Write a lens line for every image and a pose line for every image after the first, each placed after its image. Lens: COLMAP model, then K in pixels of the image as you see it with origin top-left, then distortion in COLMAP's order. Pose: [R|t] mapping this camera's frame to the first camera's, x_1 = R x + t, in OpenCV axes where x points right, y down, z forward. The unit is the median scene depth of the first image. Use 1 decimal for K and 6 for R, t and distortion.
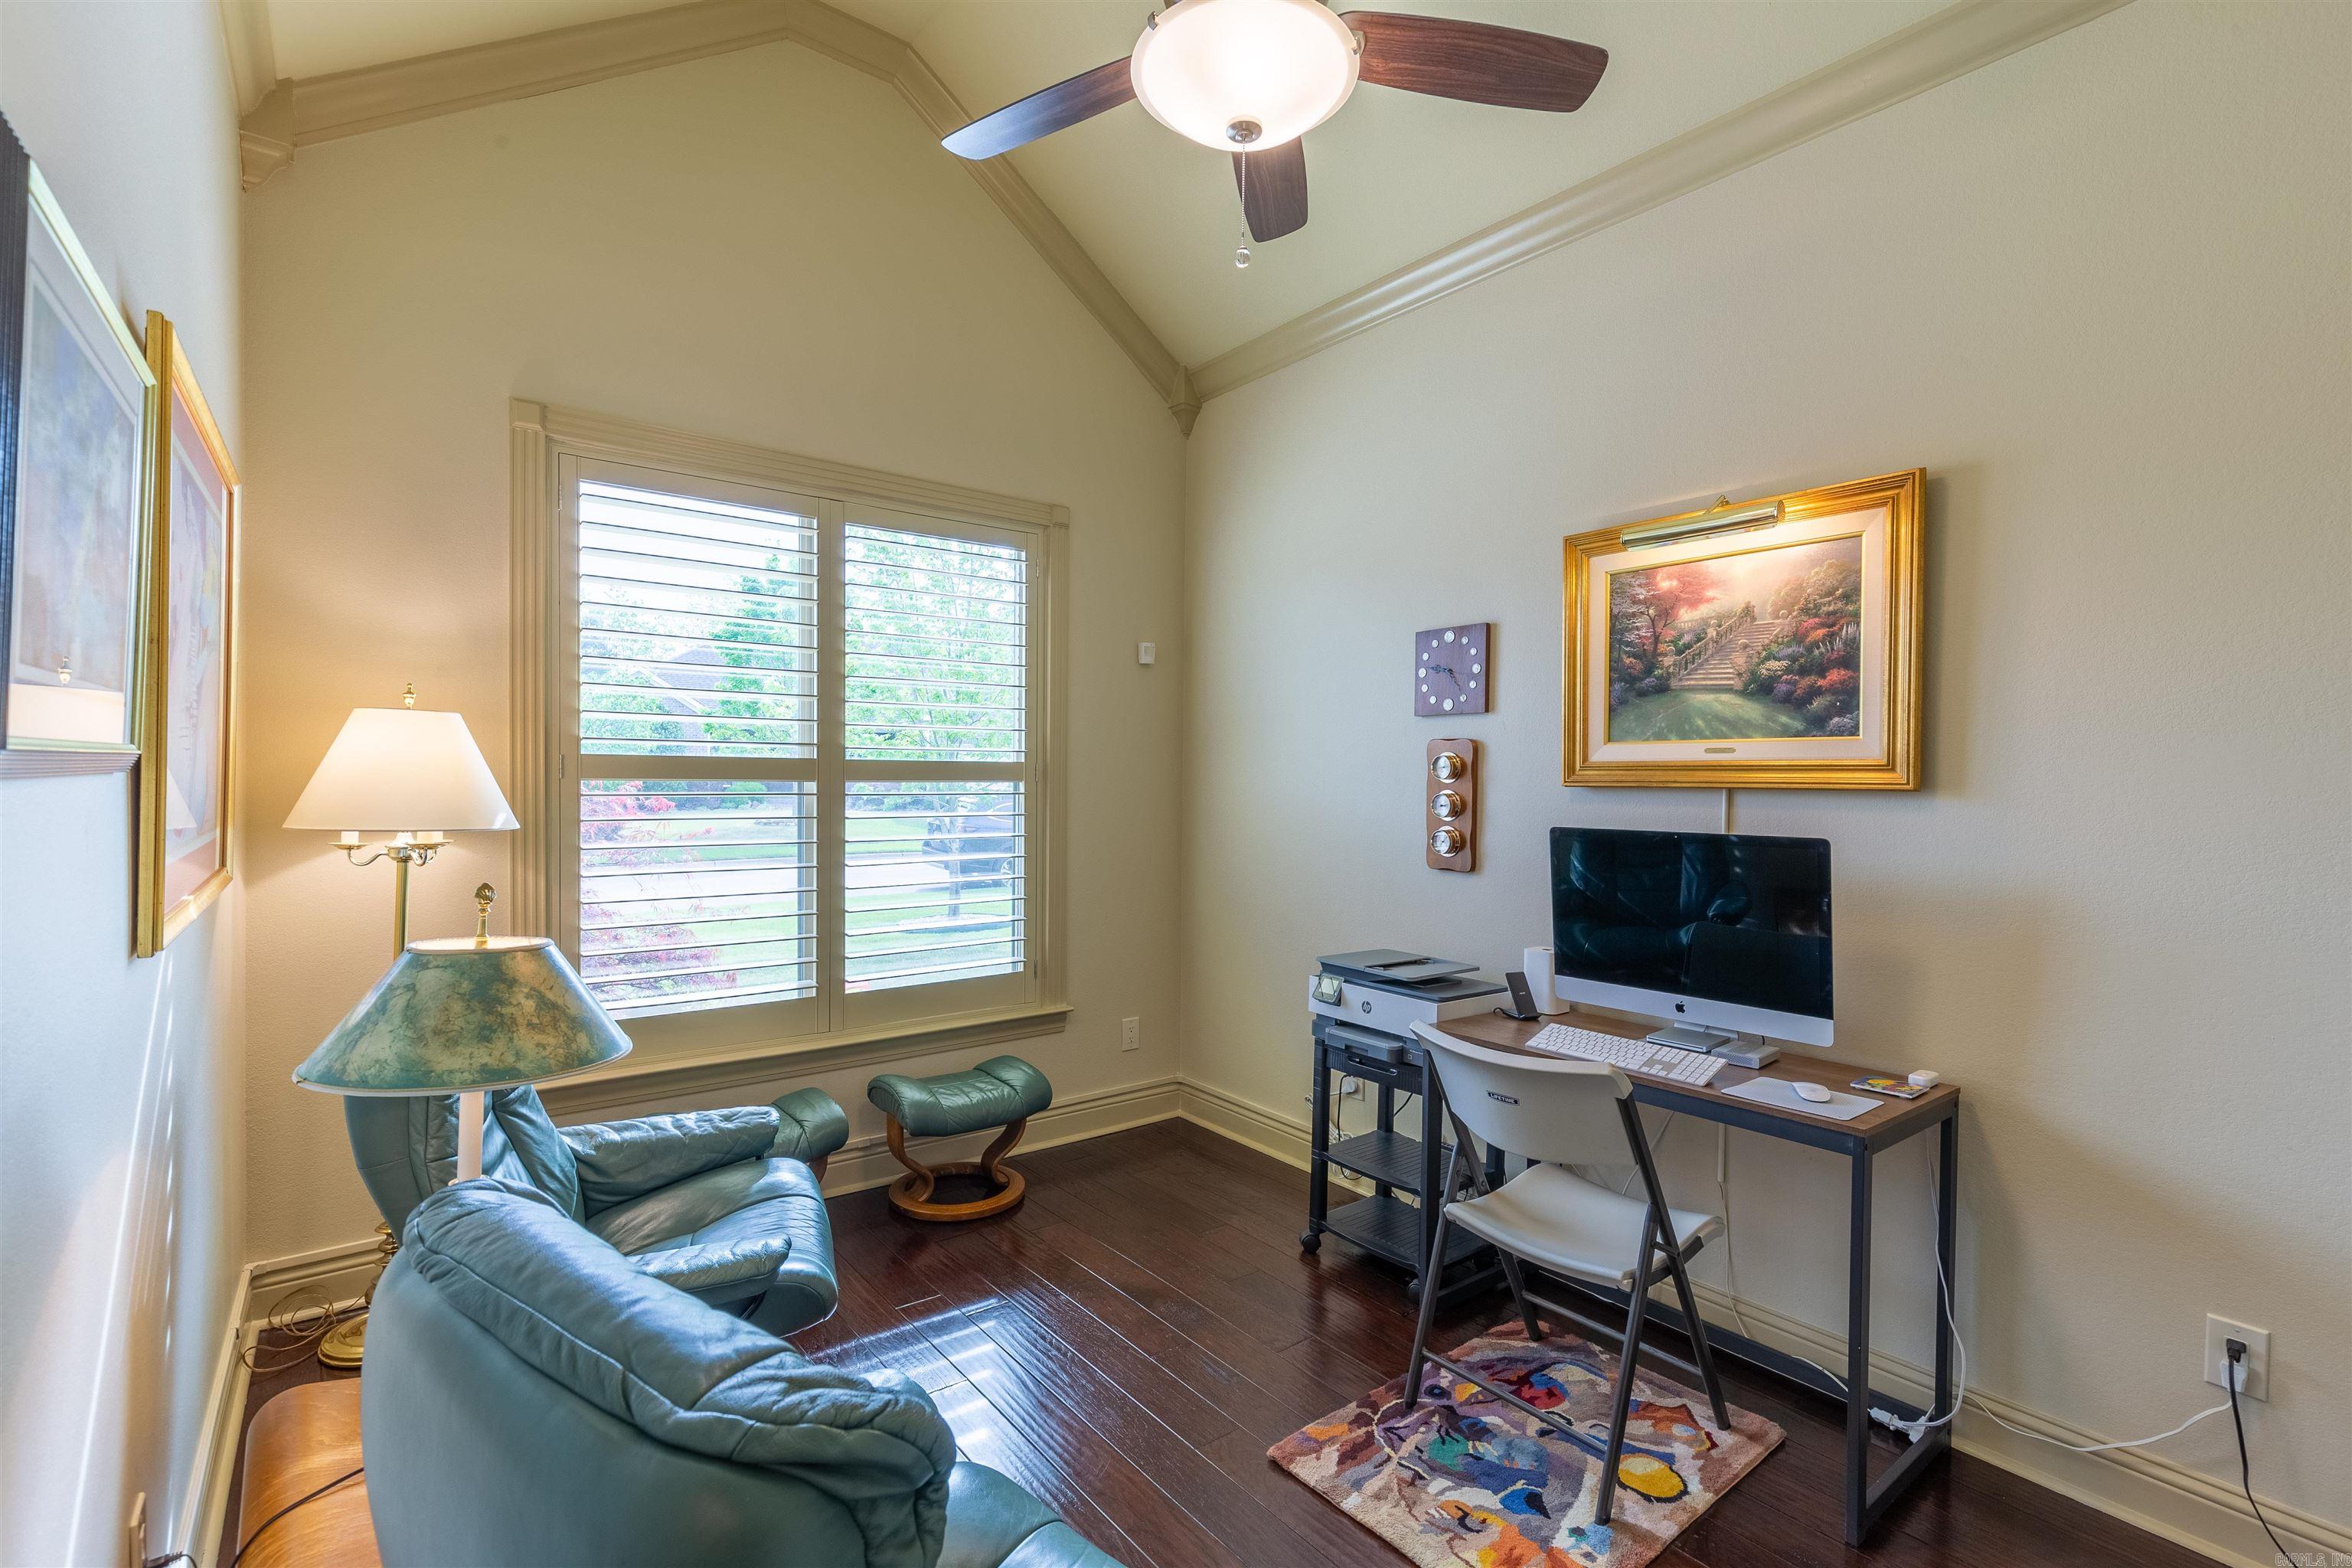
lens RADIAL K [[1064.6, 0, 1192.3], [0, 1064.6, 791.7], [0, 0, 1]] dist [0.006723, -0.000660]
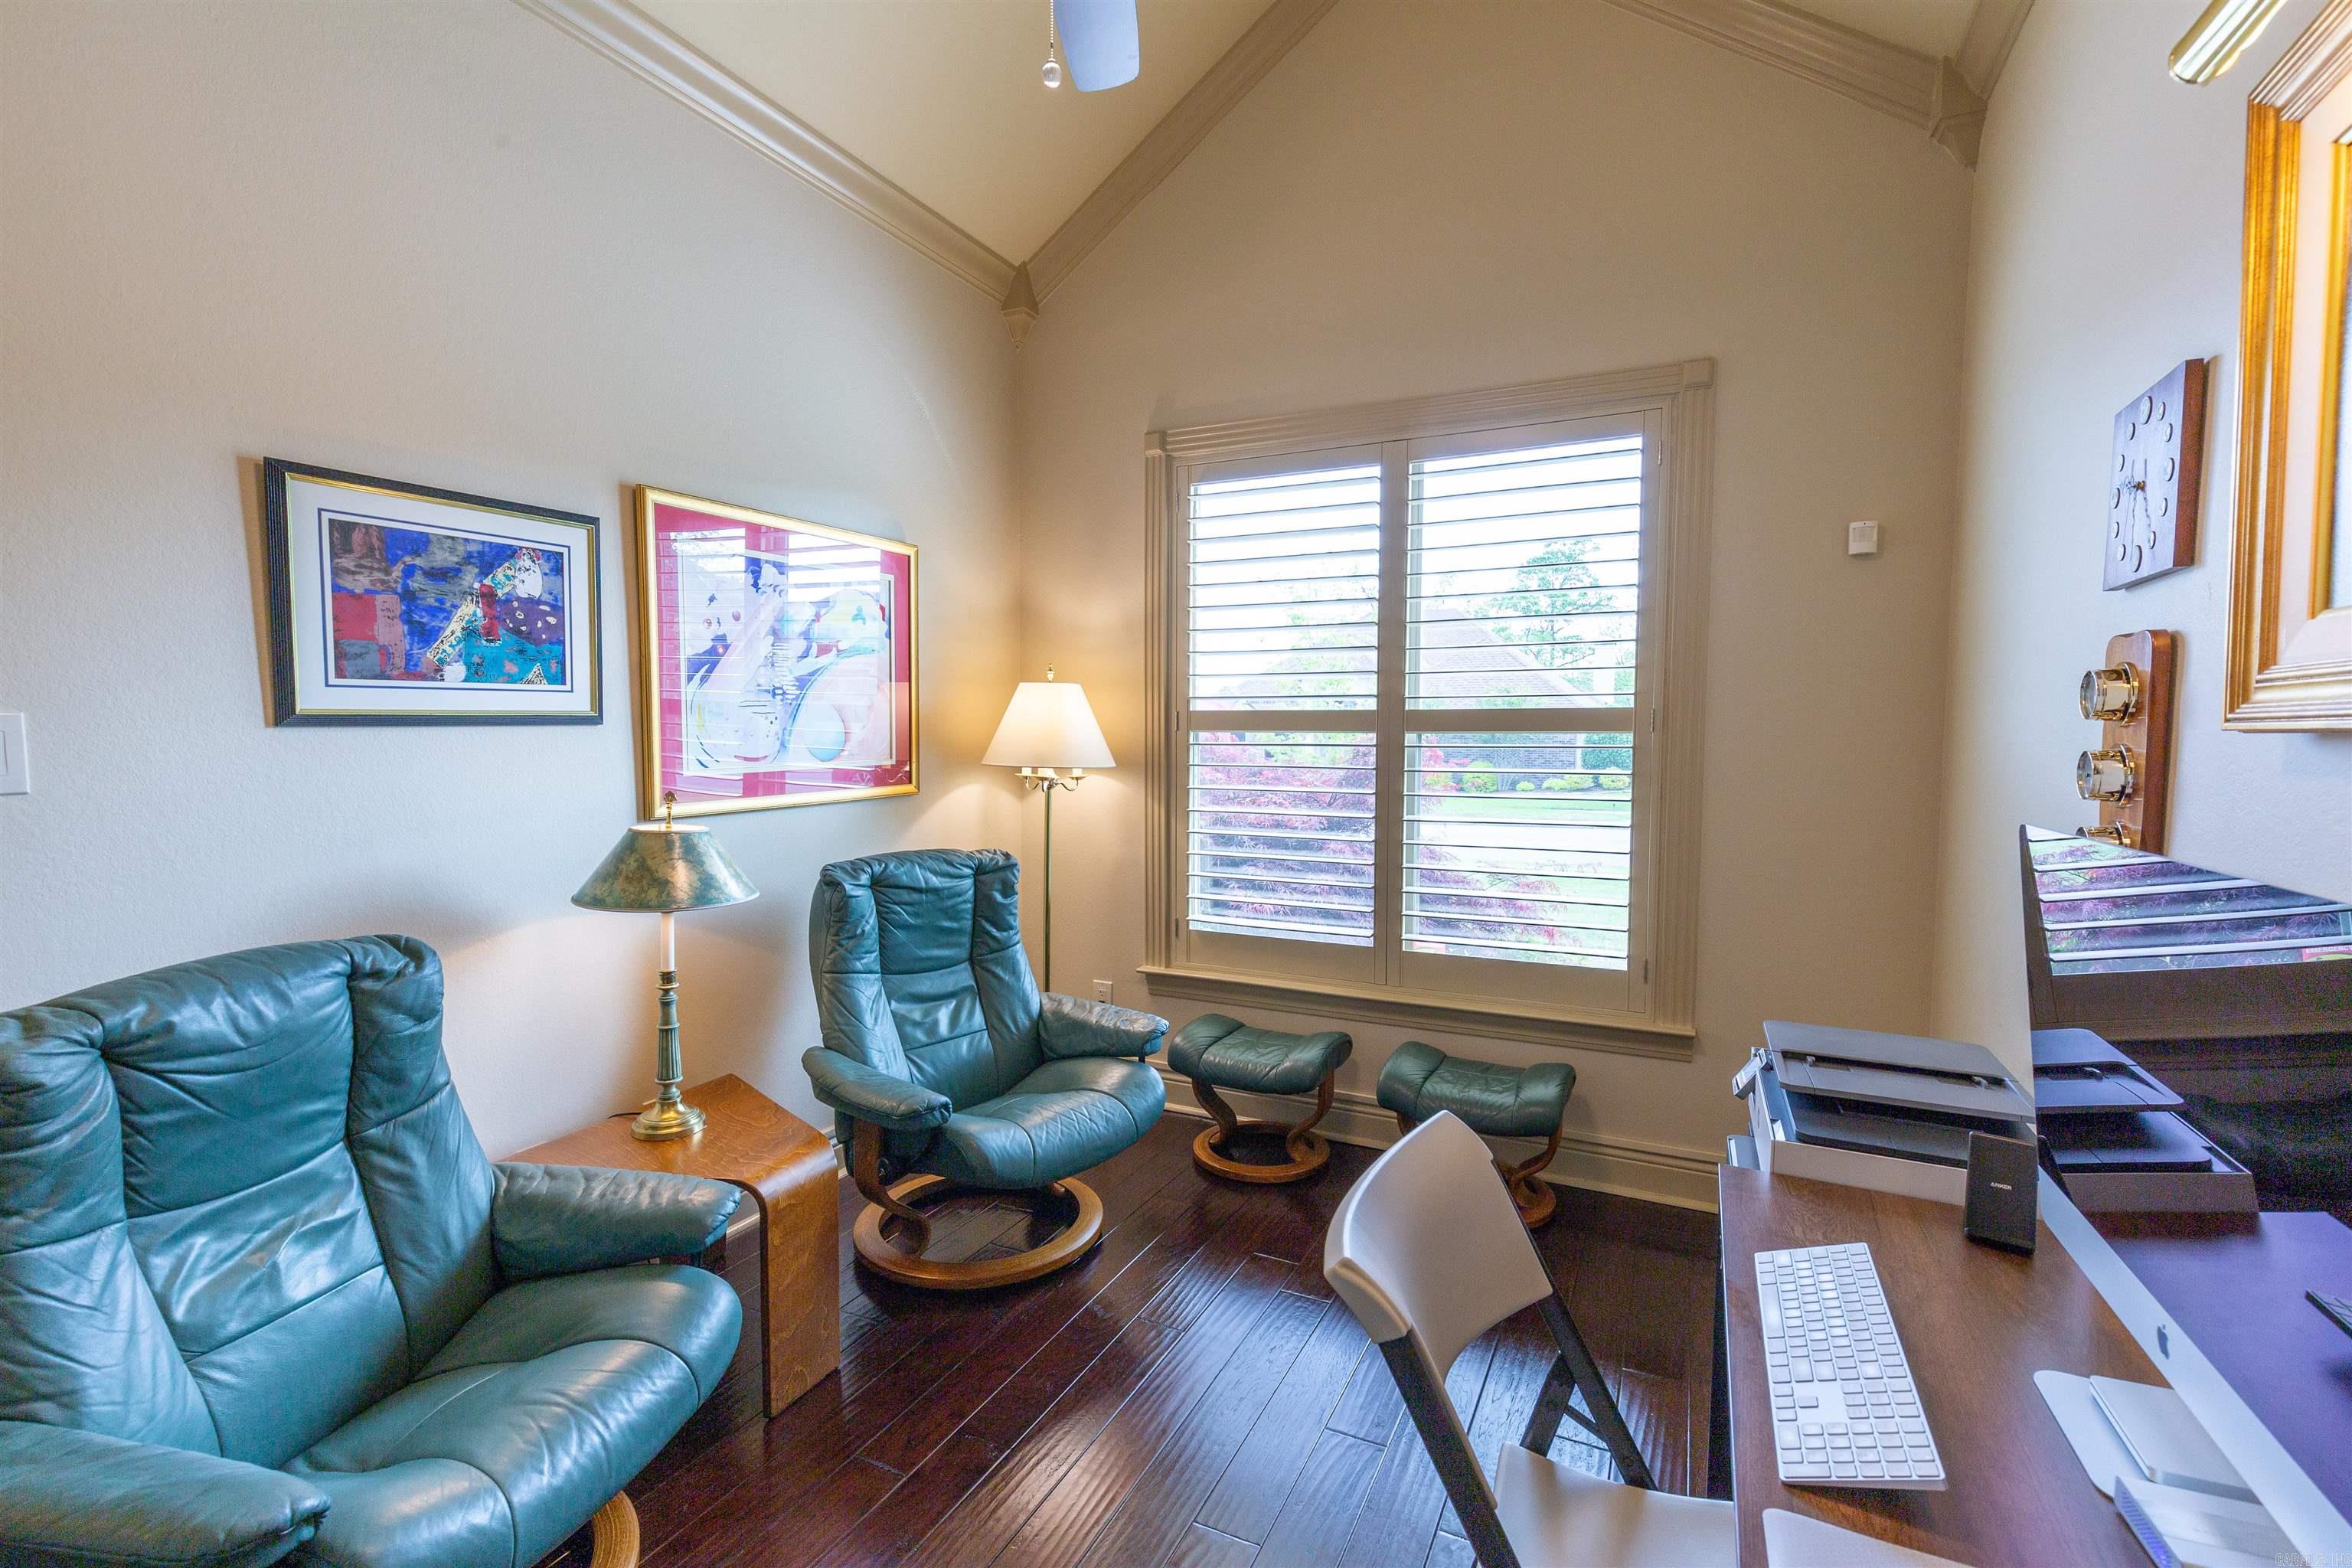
lens RADIAL K [[1064.6, 0, 1192.3], [0, 1064.6, 791.7], [0, 0, 1]] dist [0.006723, -0.000660]
pose [[0.436709, 0.045733, -0.898440, 0.457968], [-0.009177, 0.998881, 0.046385, 0.000948], [0.899556, -0.012012, 0.436640, 0.403262]]
